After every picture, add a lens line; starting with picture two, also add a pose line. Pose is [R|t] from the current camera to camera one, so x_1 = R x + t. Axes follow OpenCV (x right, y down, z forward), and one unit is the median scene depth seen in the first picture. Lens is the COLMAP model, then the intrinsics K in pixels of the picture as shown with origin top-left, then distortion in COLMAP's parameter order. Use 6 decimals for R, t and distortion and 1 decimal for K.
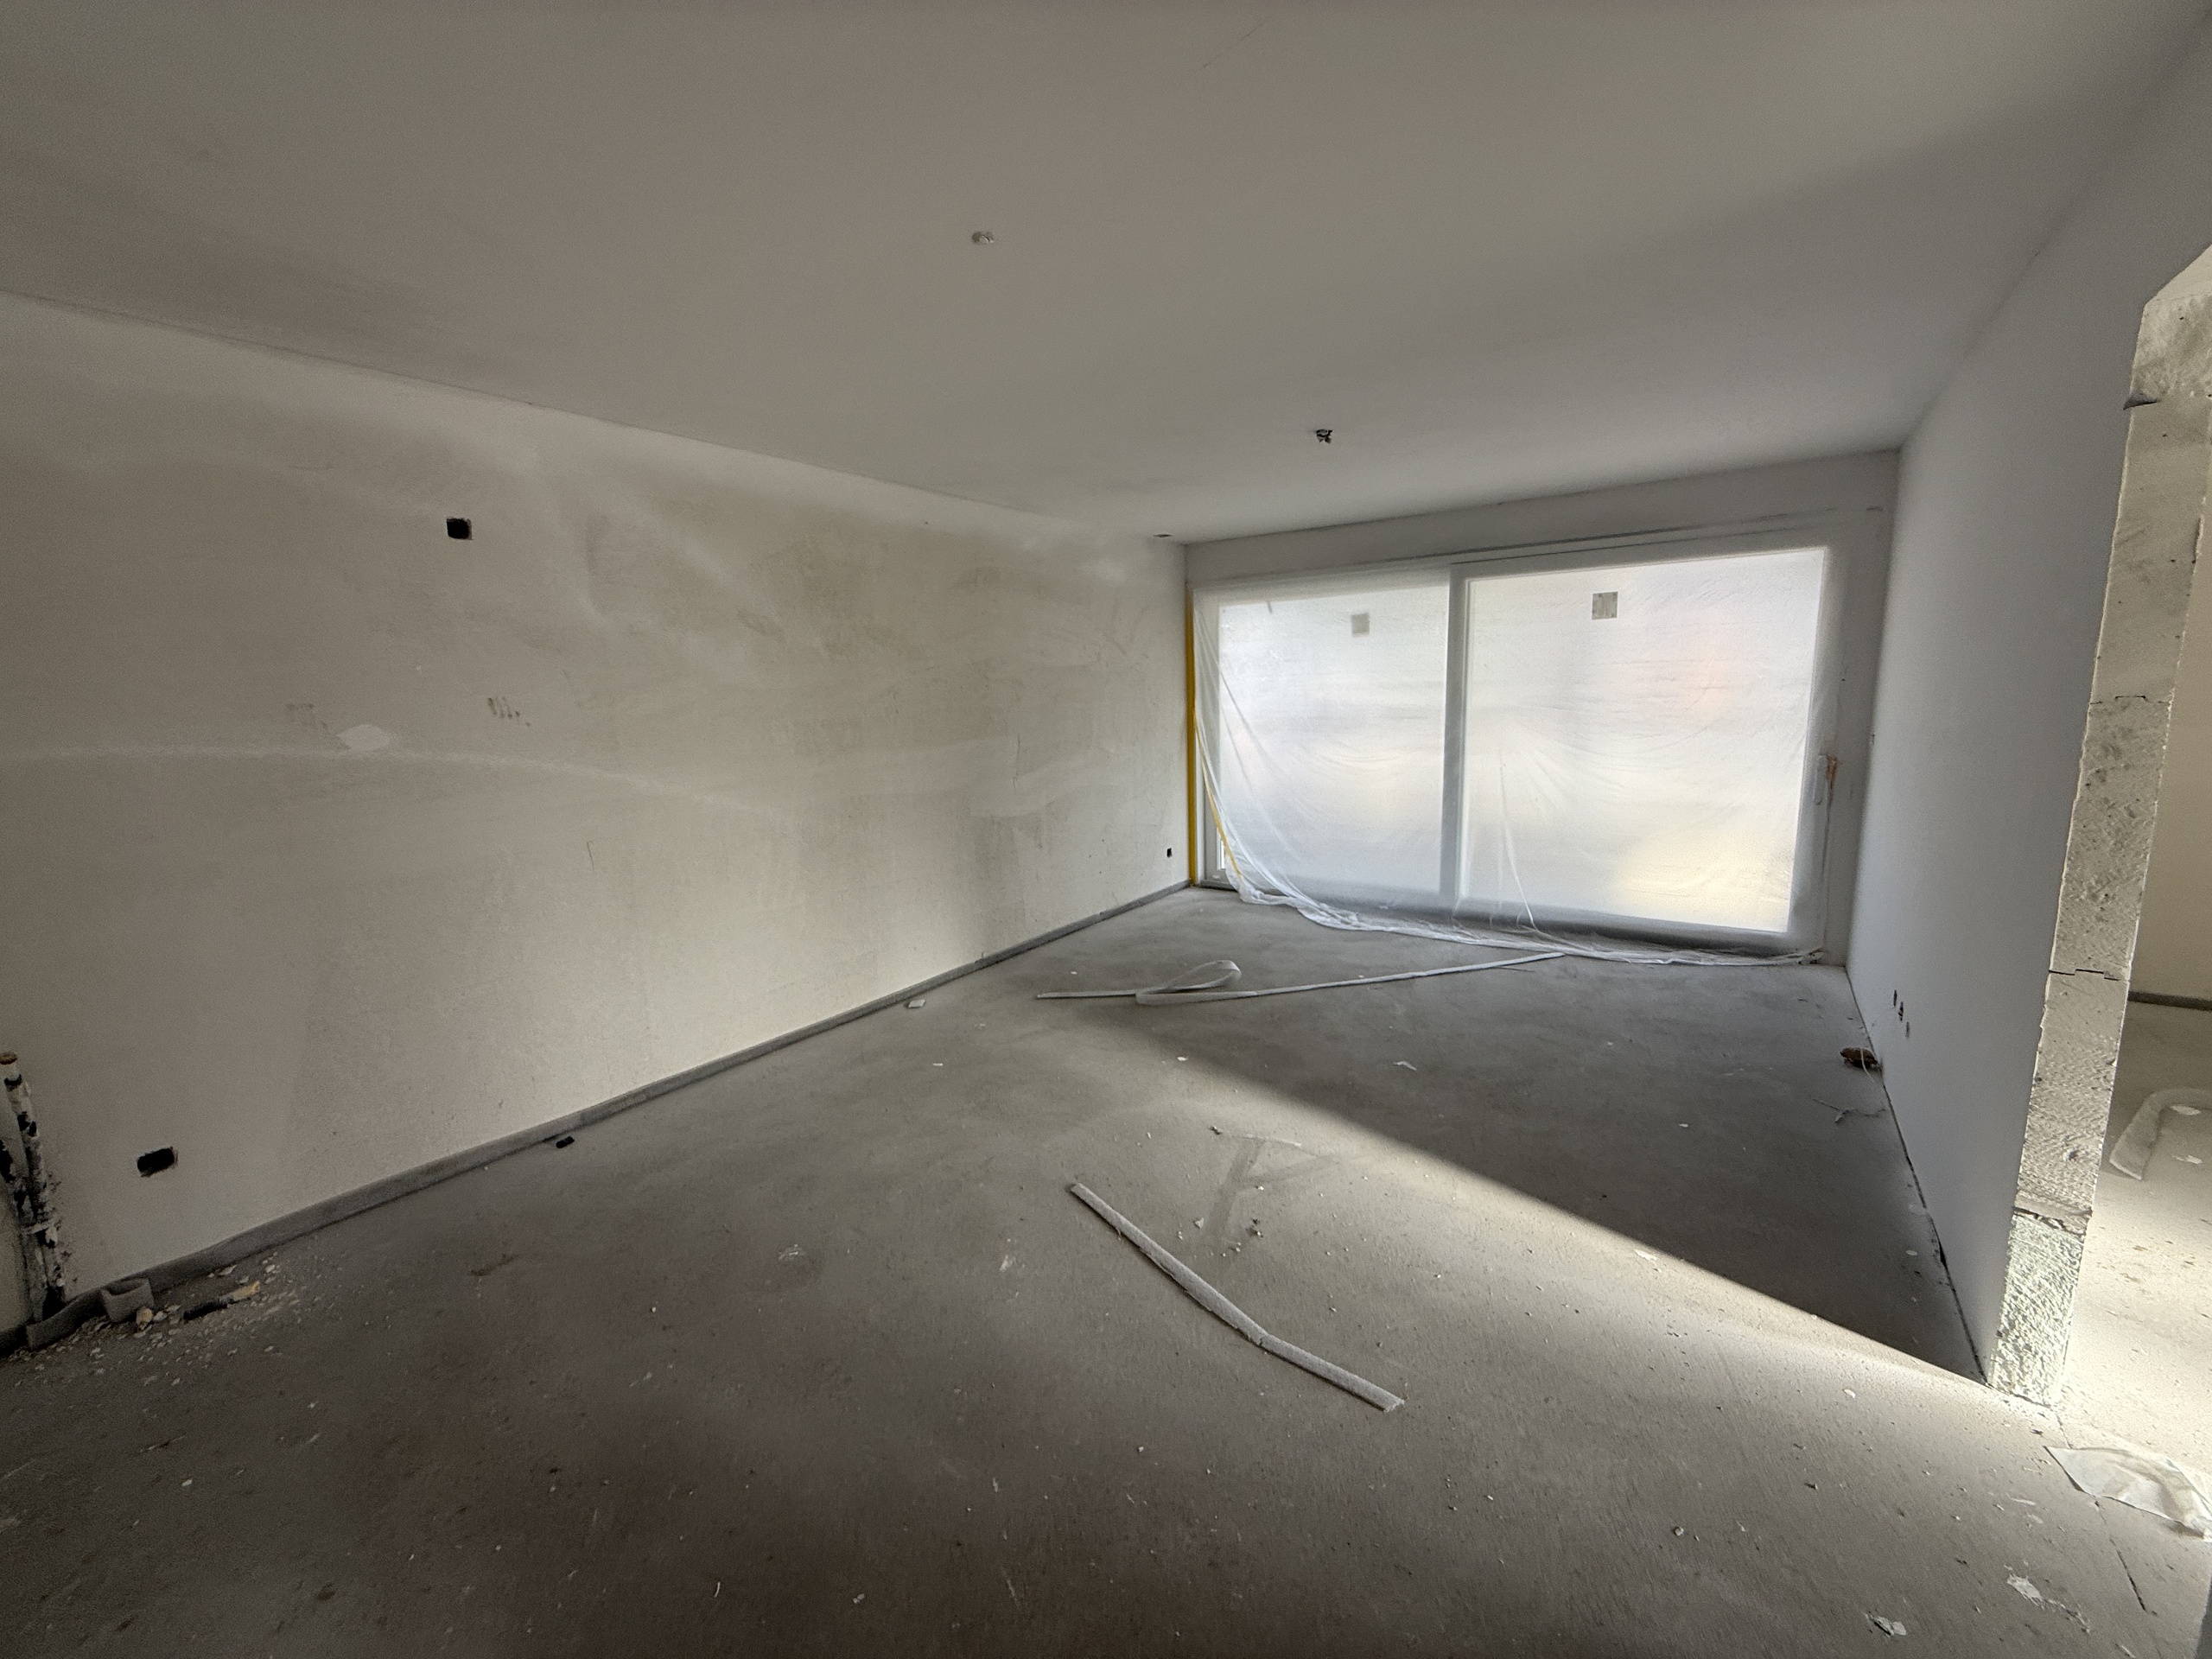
lens RADIAL K [[881.9, 0, 1106.3], [0, 881.9, 825.8], [0, 0, 1]] dist [-0.000691, -0.000251]
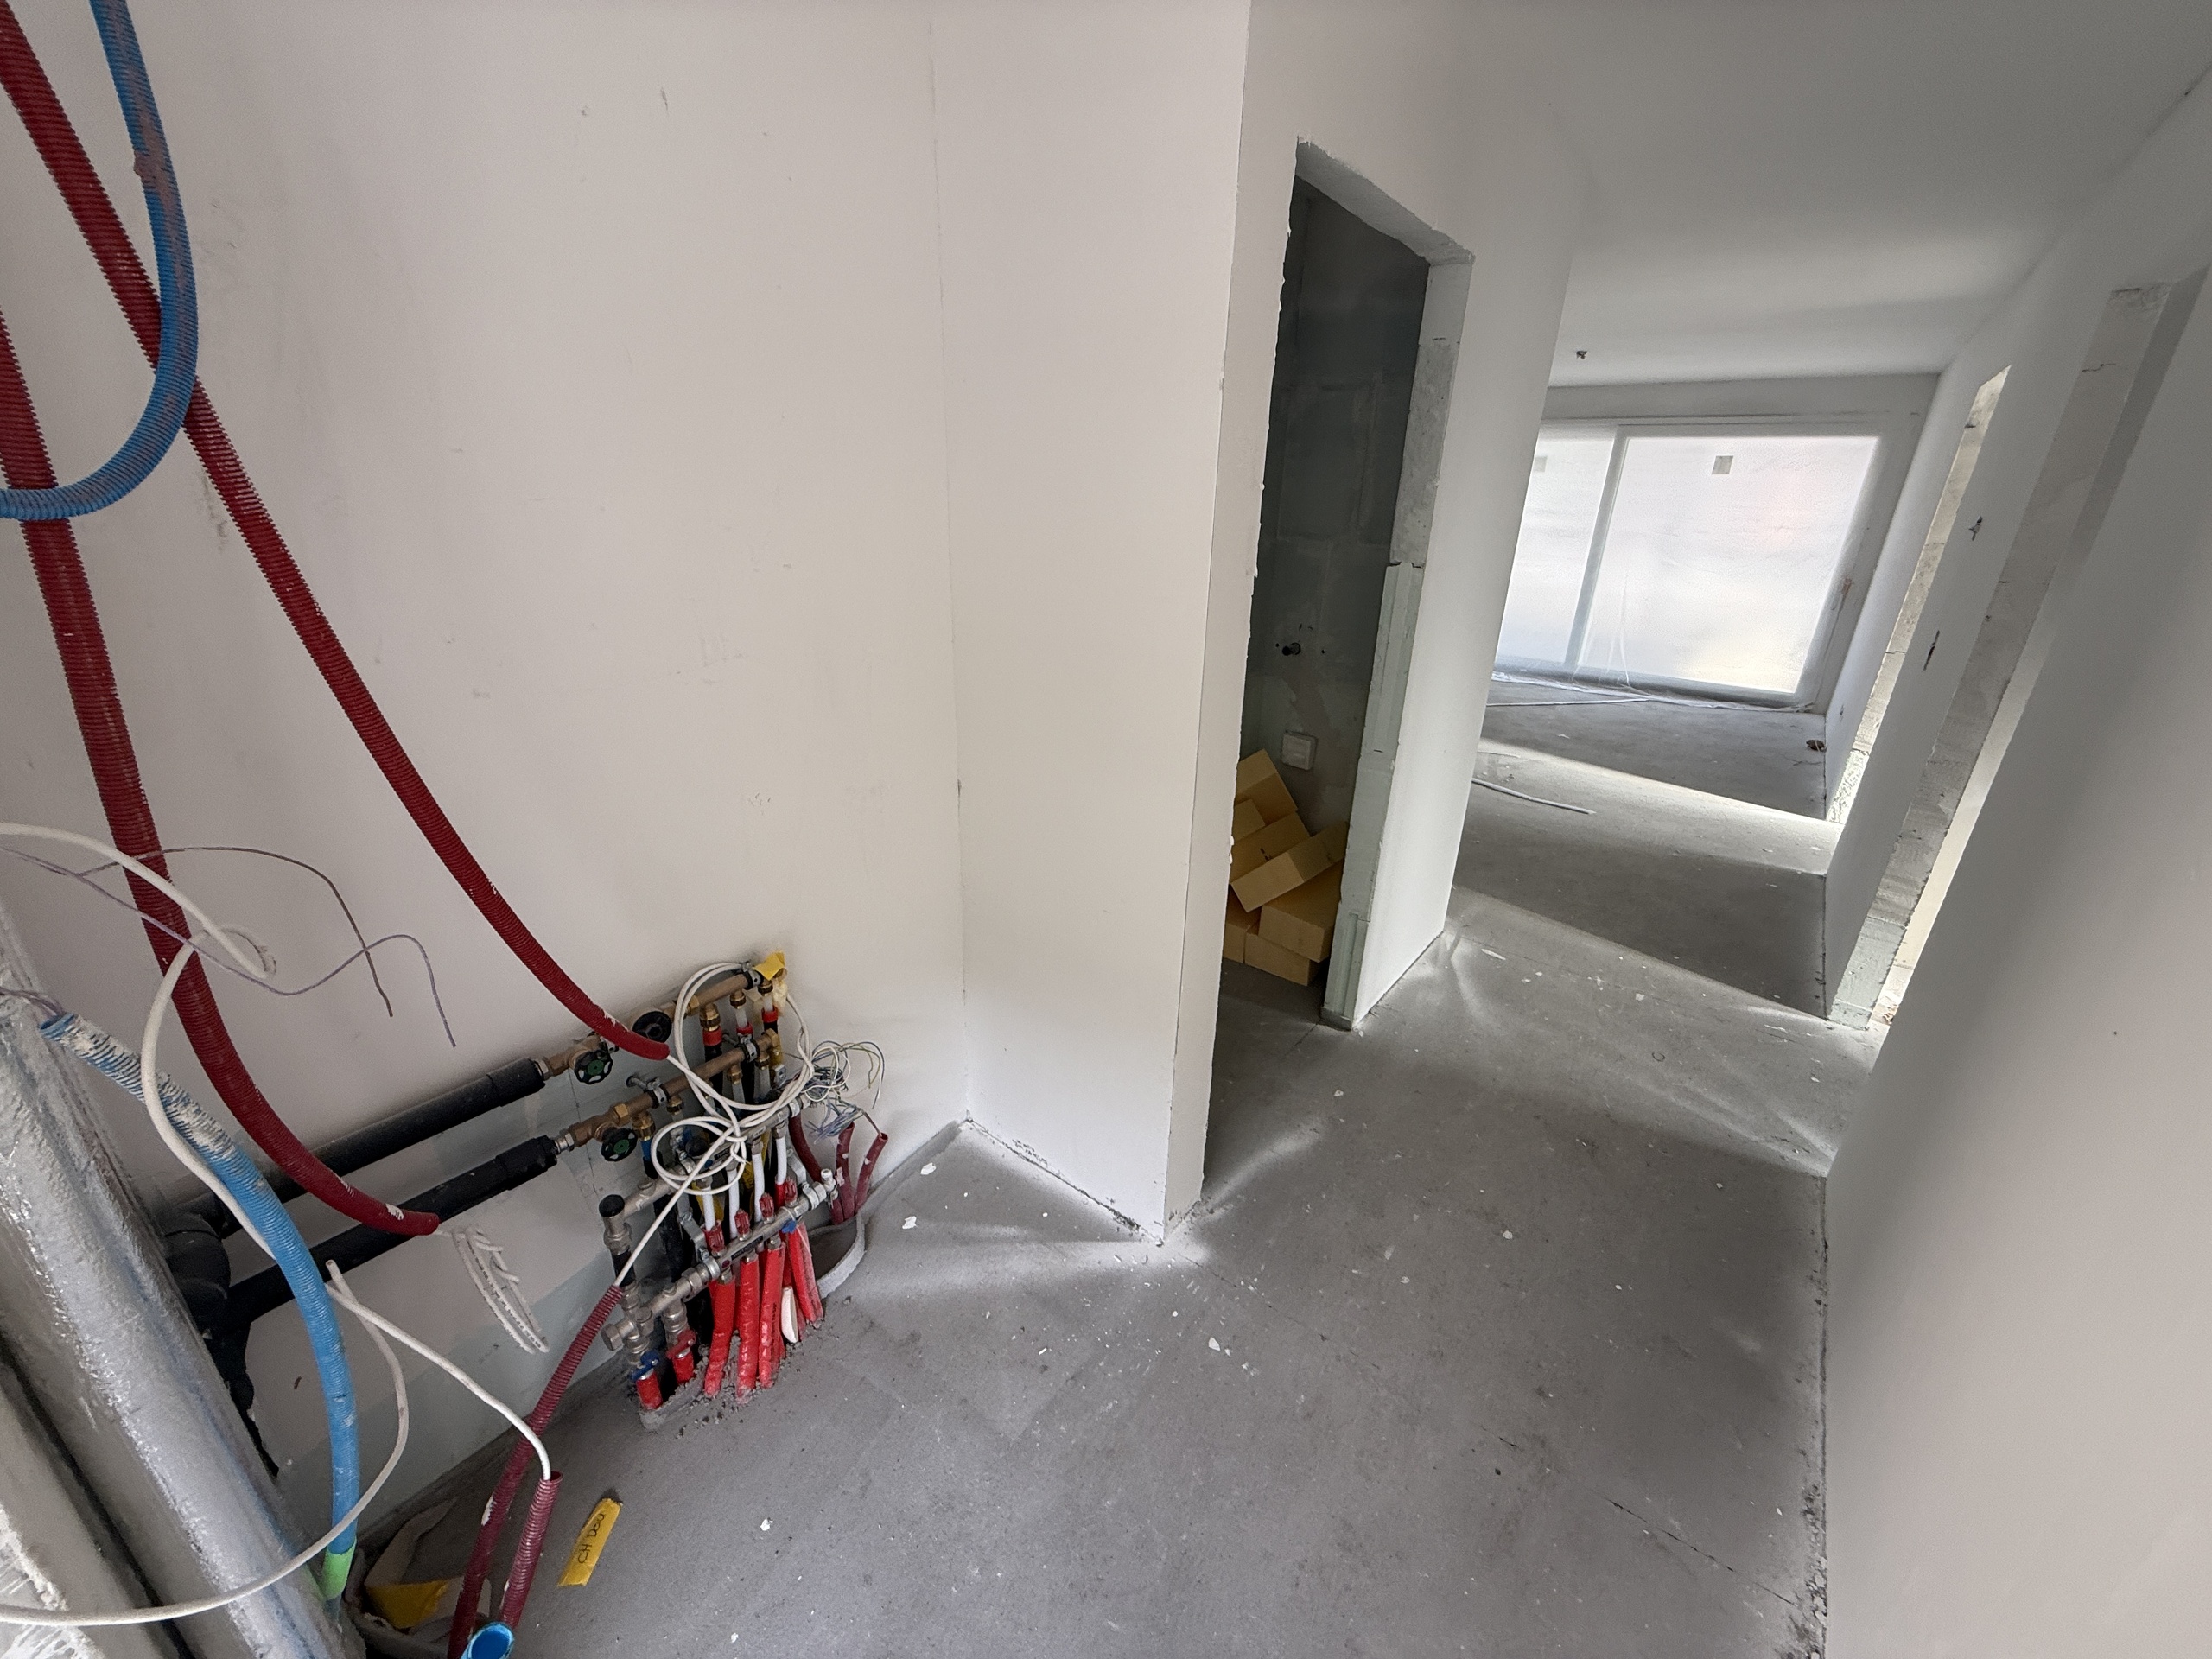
lens RADIAL K [[881.9, 0, 1104.3], [0, 881.9, 833.2], [0, 0, 1]] dist [-0.000691, -0.000251]
pose [[0.997662, 0.067214, -0.012399, -0.509992], [-0.062801, 0.973070, 0.221790, 0.110164], [0.026973, -0.220492, 0.975016, -0.753661]]
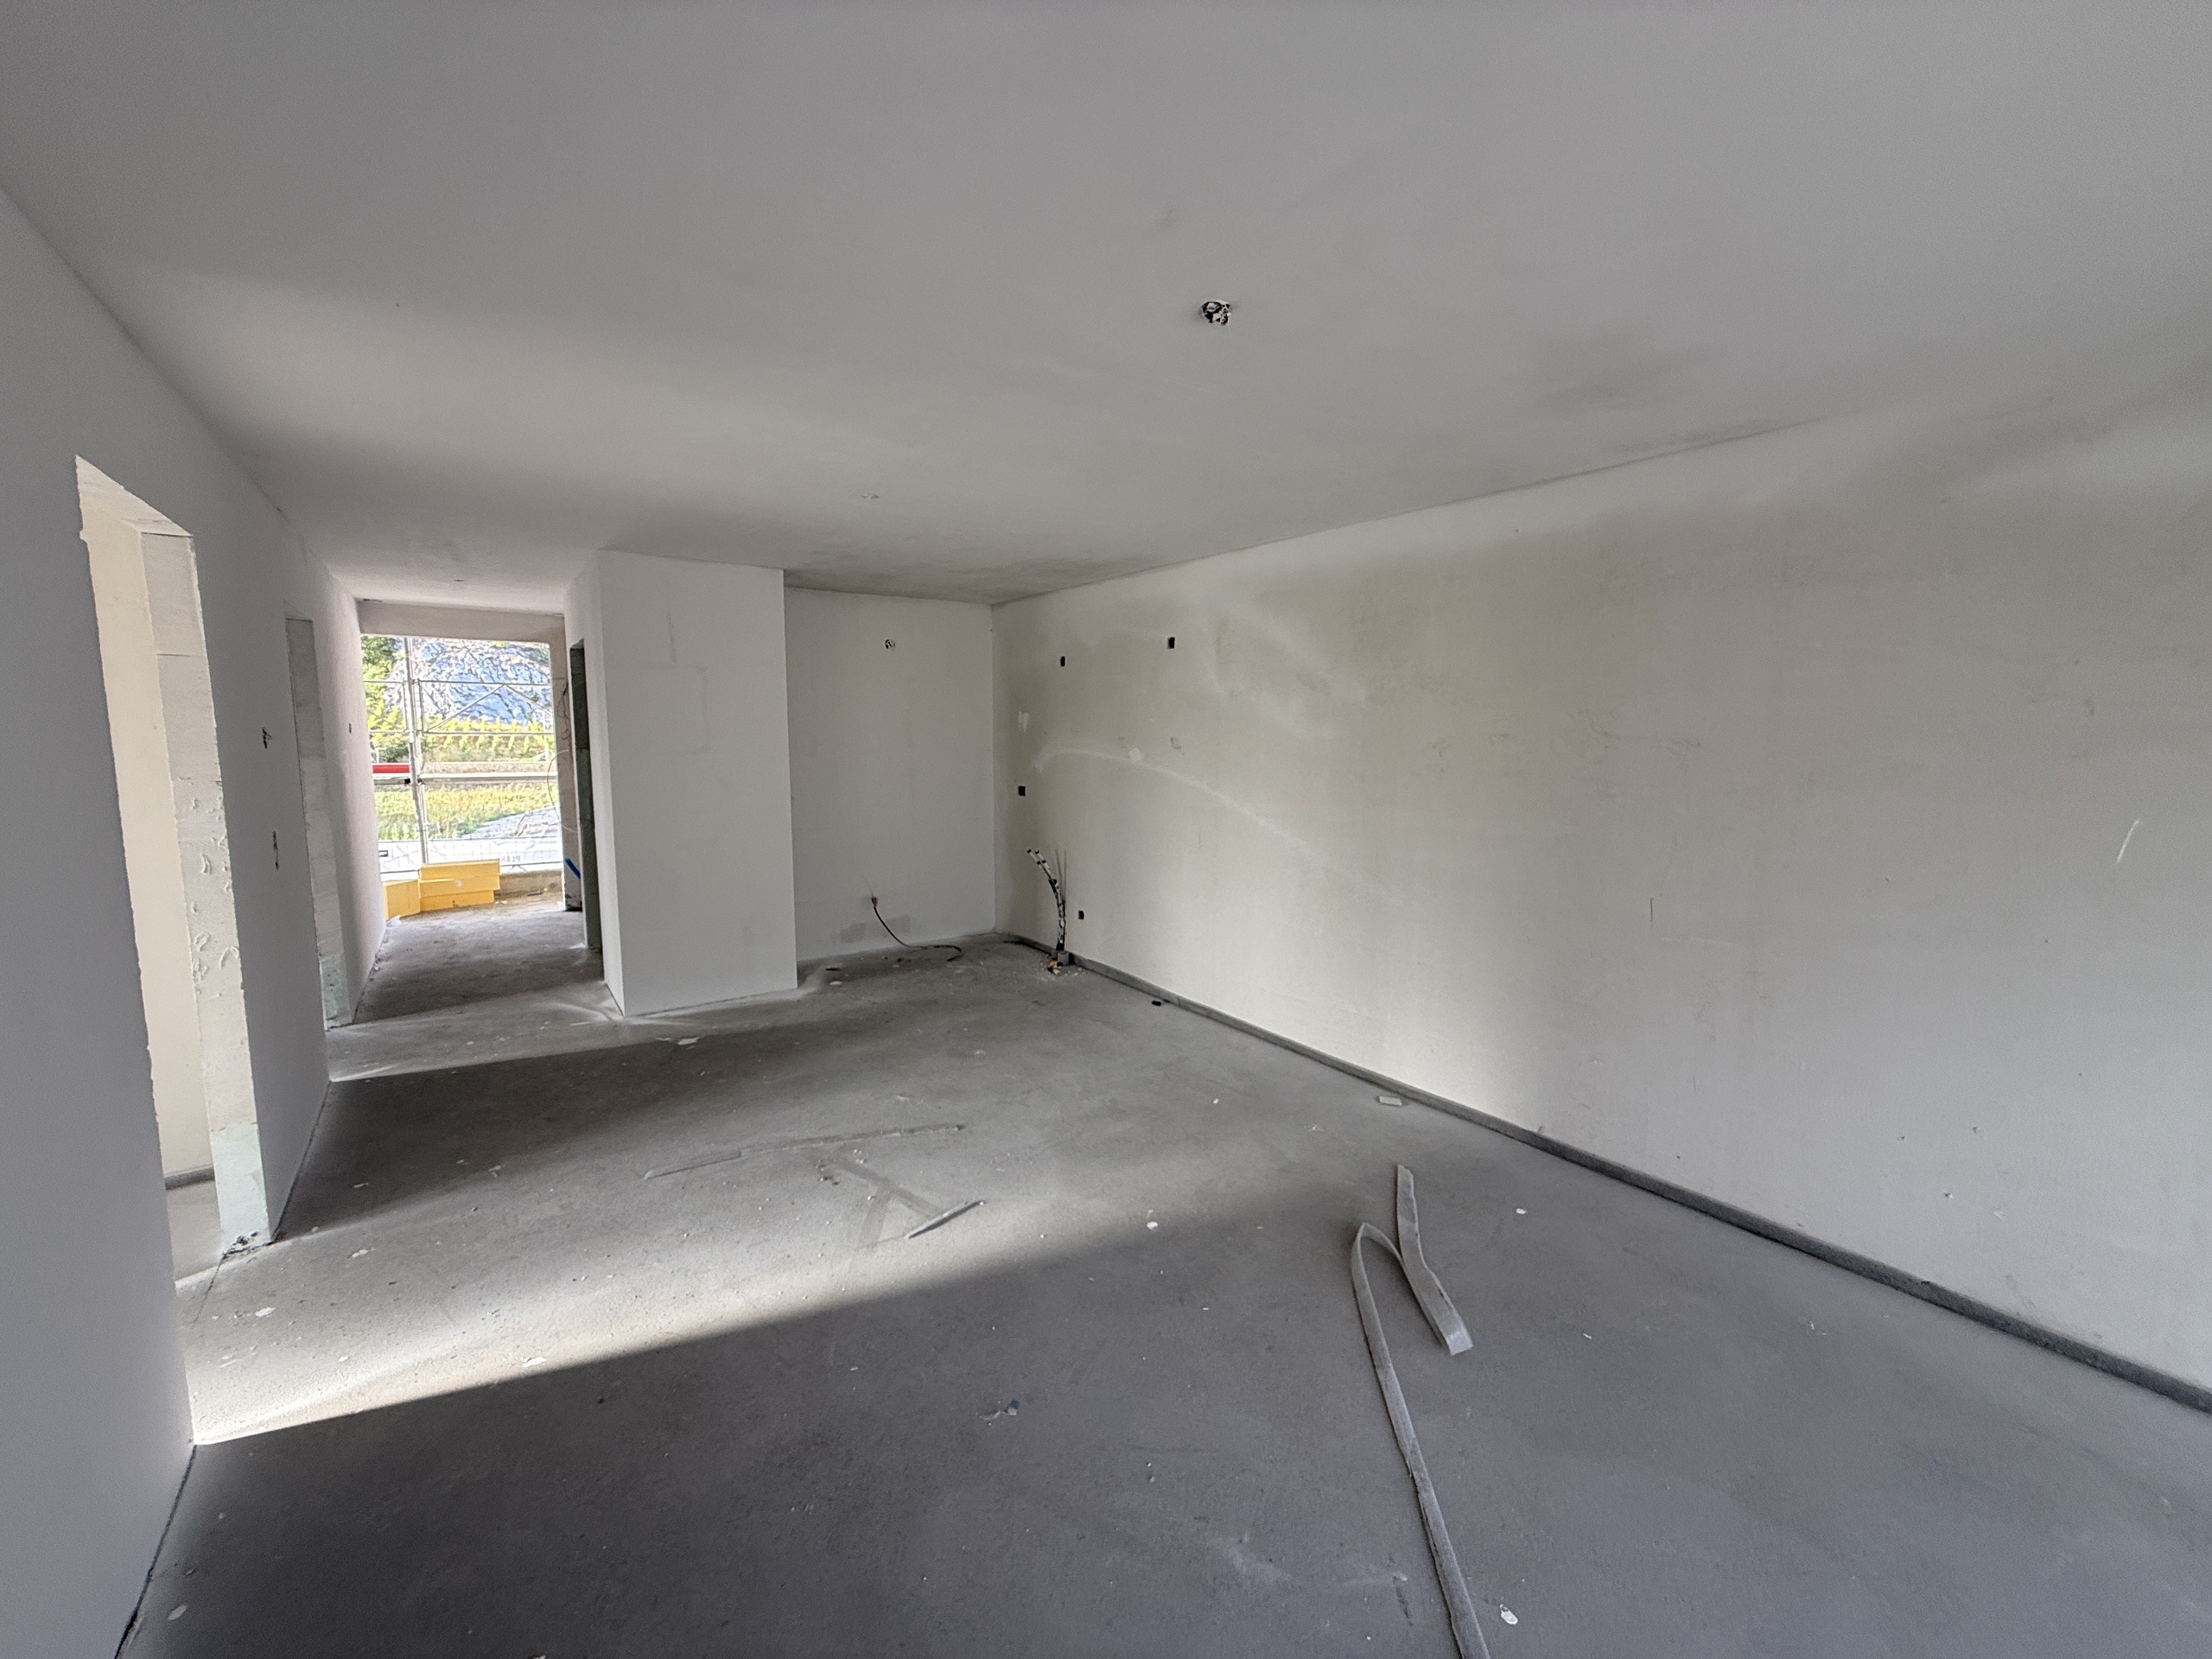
lens RADIAL K [[881.9, 0, 1102.0], [0, 881.9, 828.7], [0, 0, 1]] dist [-0.000691, -0.000251]
pose [[-0.322970, 0.138043, -0.936288, 0.734899], [-0.142453, 0.970943, 0.192291, -0.209505], [0.935627, 0.195482, -0.293921, 1.043249]]
